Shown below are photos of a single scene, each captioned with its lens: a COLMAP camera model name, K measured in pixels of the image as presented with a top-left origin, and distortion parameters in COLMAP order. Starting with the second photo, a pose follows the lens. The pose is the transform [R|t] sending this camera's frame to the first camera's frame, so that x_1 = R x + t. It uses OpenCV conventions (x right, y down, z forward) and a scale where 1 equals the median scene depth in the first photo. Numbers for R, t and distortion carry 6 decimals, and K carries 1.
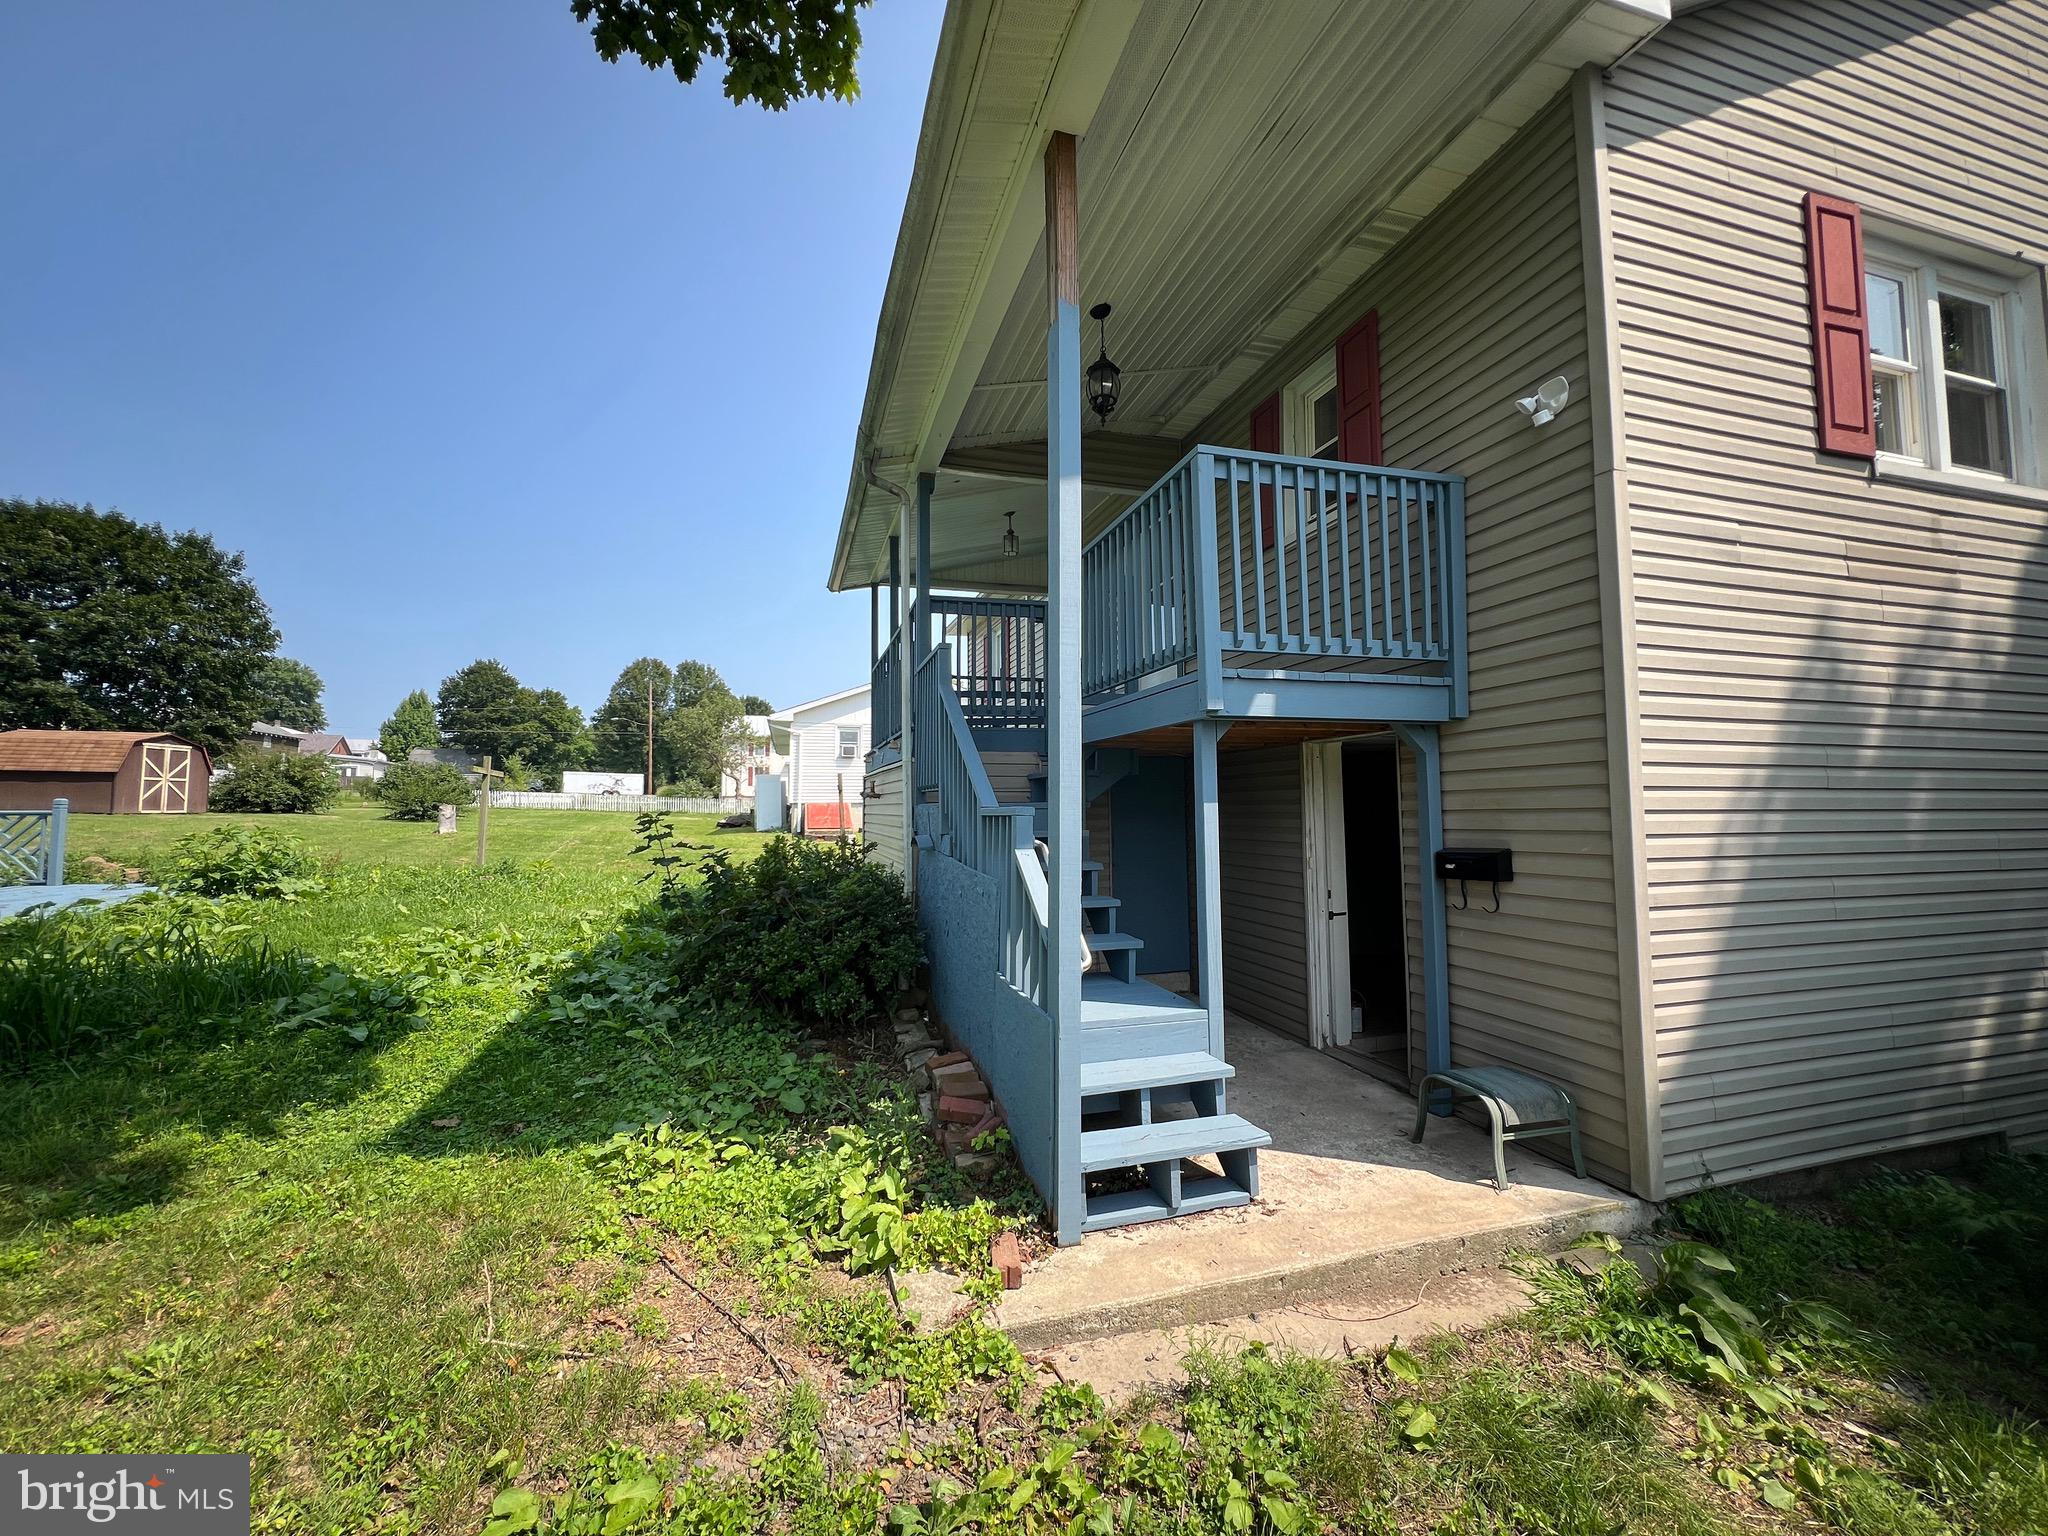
lens RADIAL K [[815.1, 0, 1023.3], [0, 815.1, 766.4], [0, 0, 1]] dist [-0.003693, -0.000023]
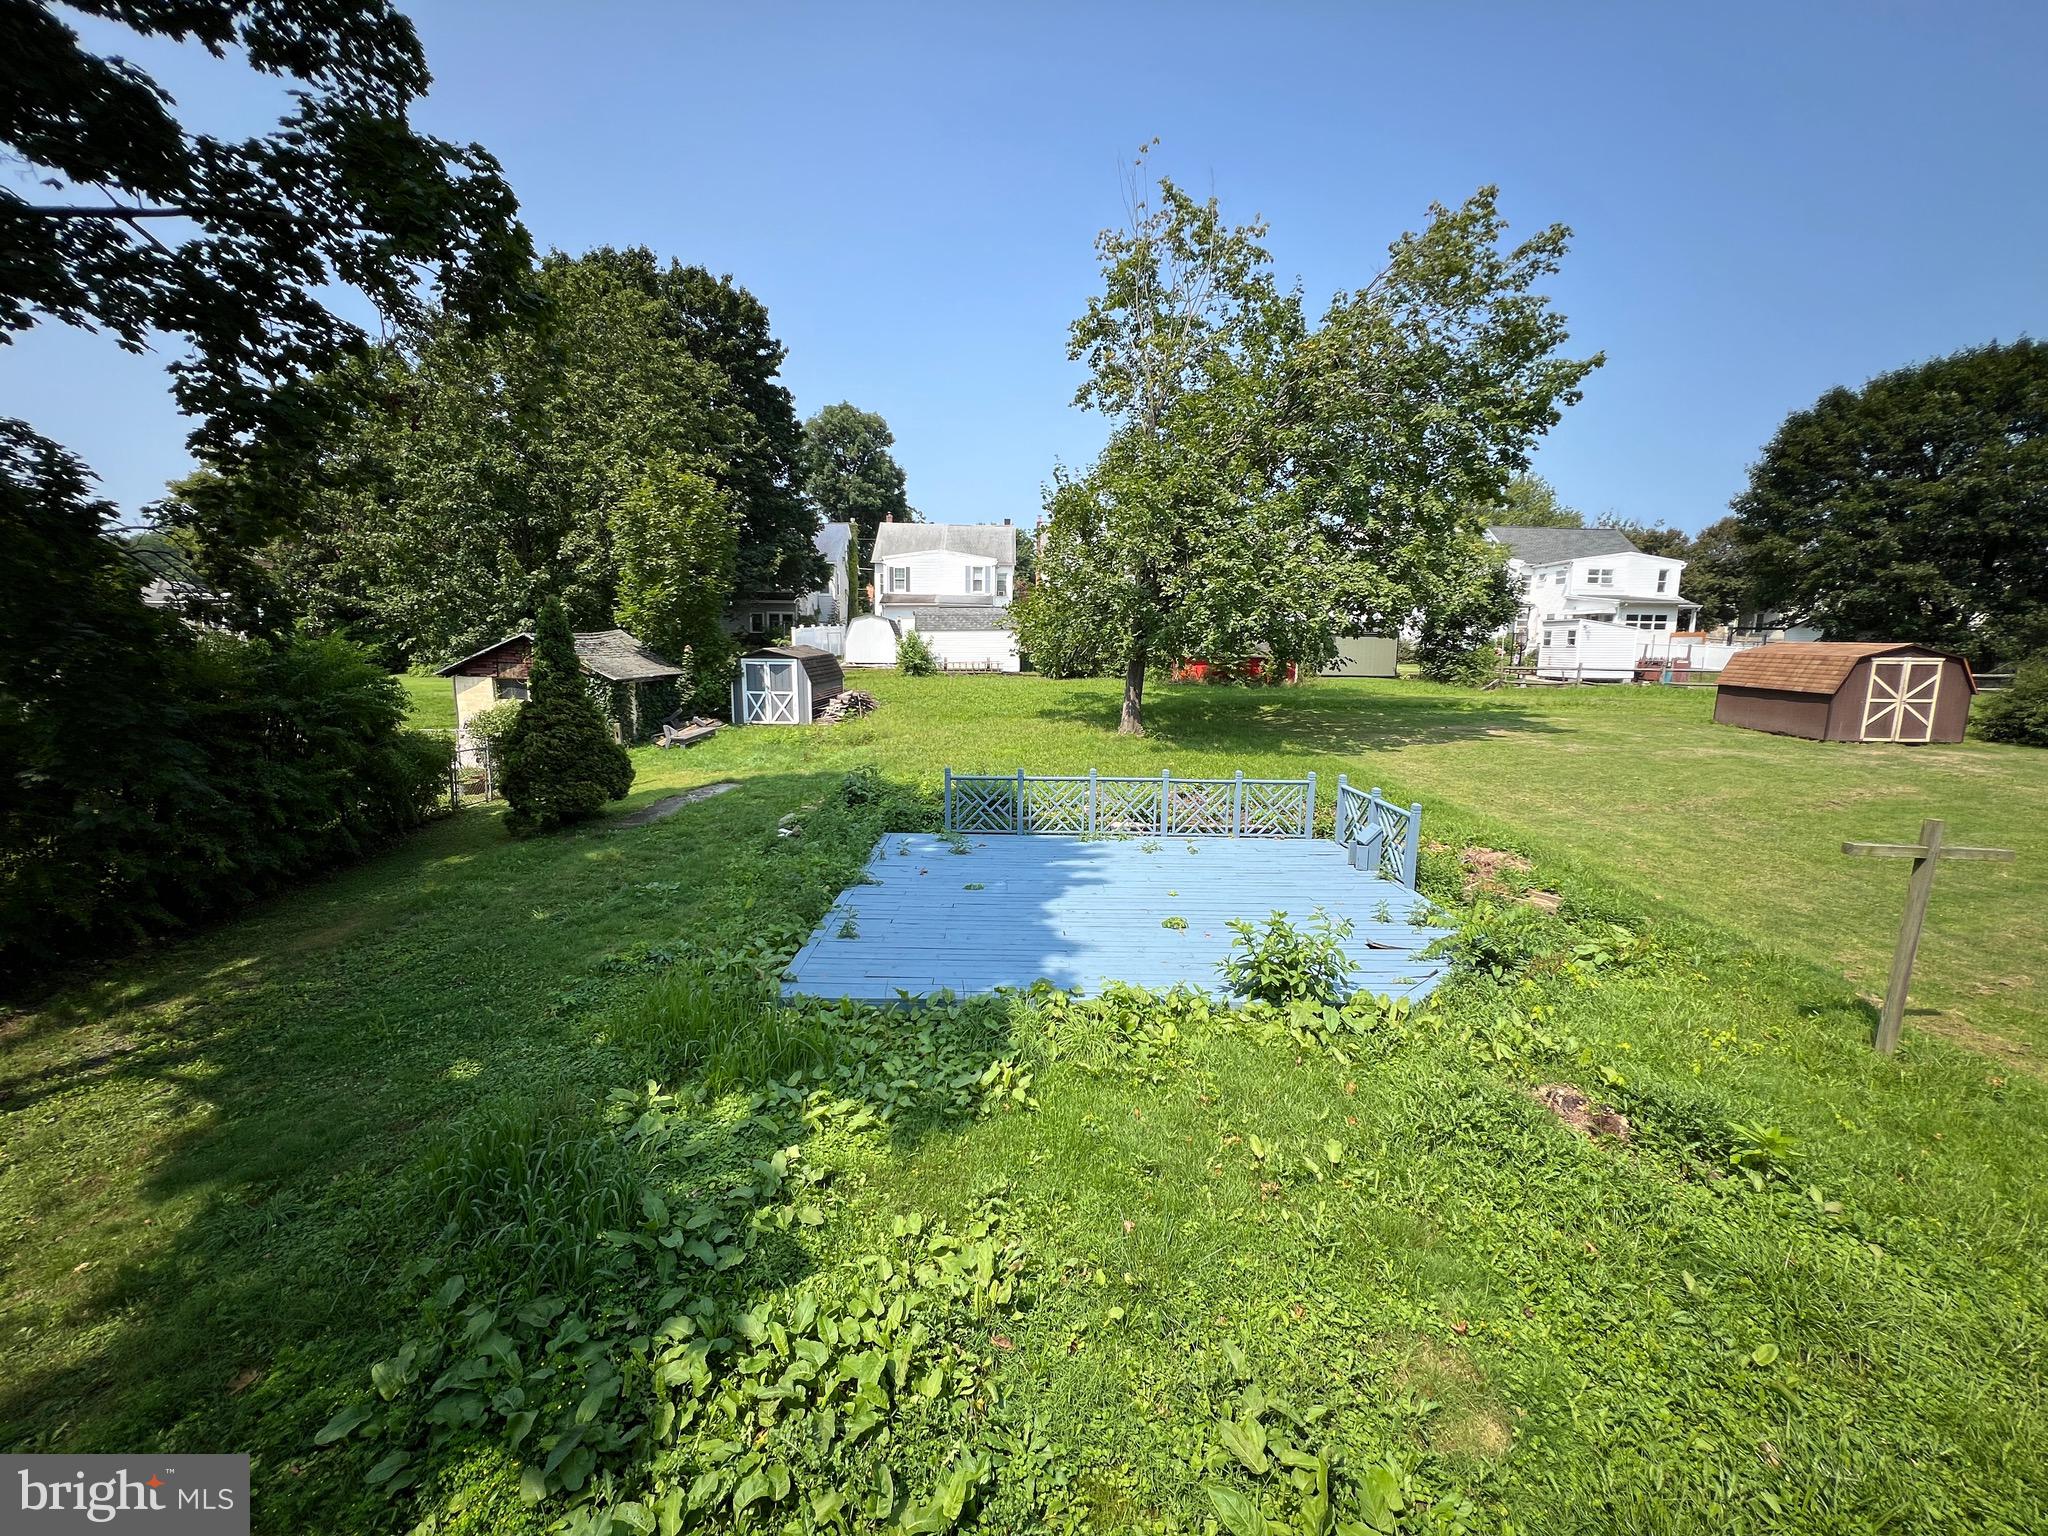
lens RADIAL K [[815.1, 0, 1022.7], [0, 815.1, 759.2], [0, 0, 1]] dist [-0.003693, -0.000023]
pose [[-0.225756, 0.135033, -0.964780, -0.060958], [0.044061, 0.990749, 0.128357, -0.068631], [0.973187, -0.013532, -0.229617, 0.322200]]
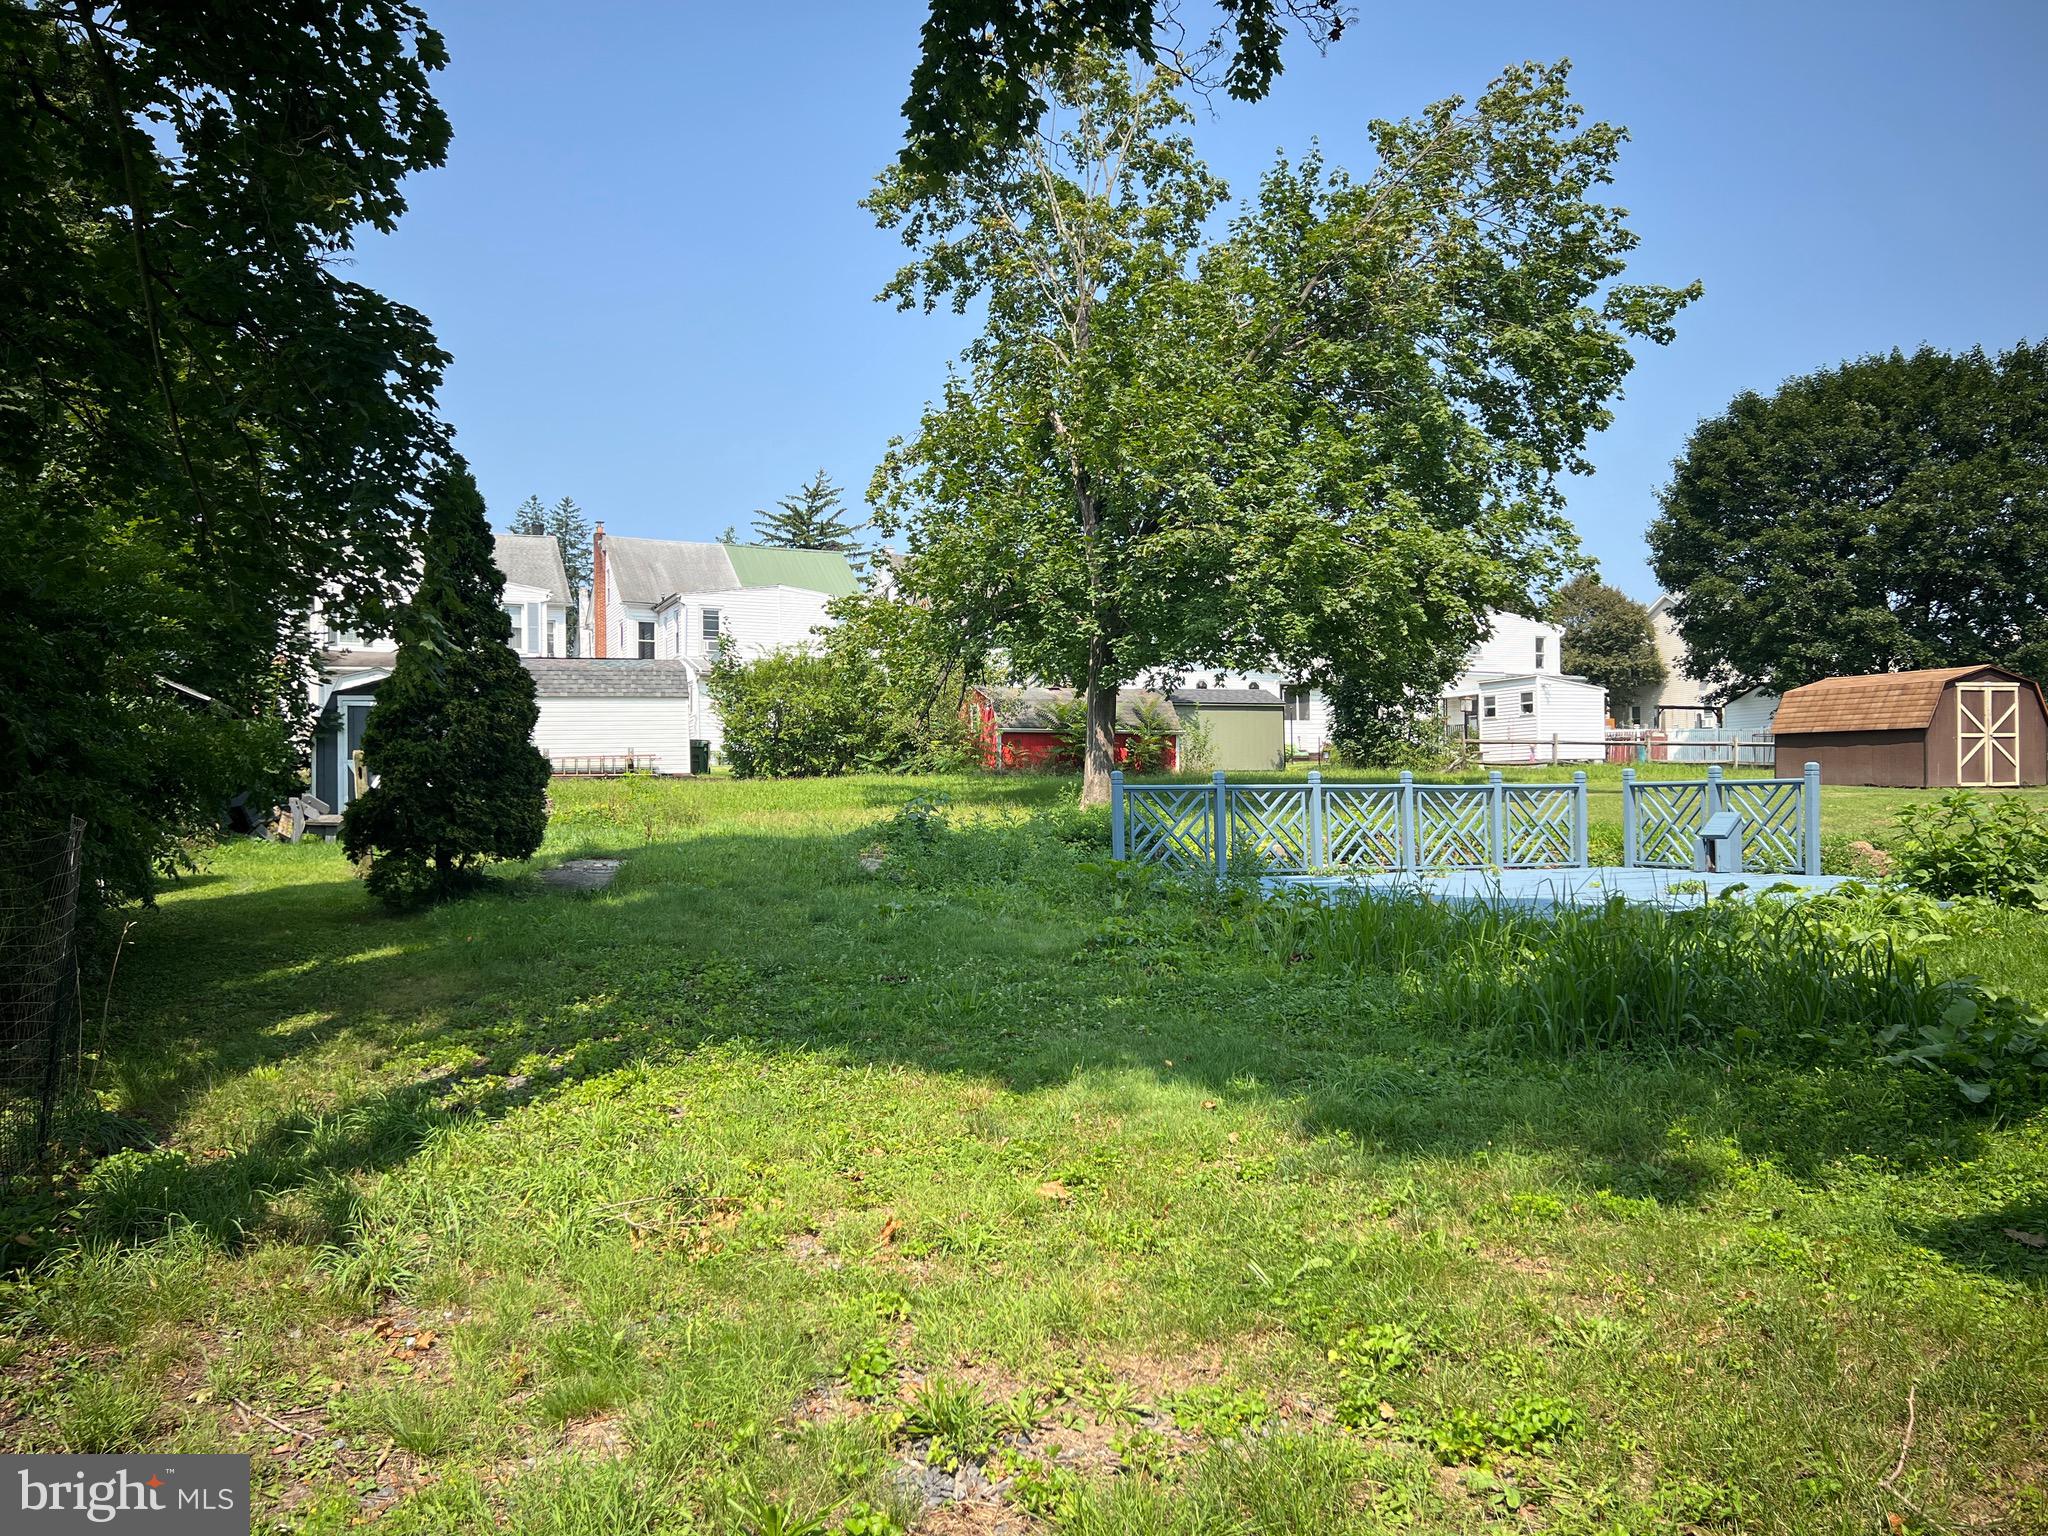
lens RADIAL K [[1542.2, 0, 1022.3], [0, 1542.2, 776.4], [0, 0, 1]] dist [0.015811, 0.005055]
pose [[0.172482, -0.017617, -0.984855, 0.049949], [0.066066, 0.997796, -0.006278, 0.005381], [0.982795, -0.063983, 0.173266, 0.007183]]
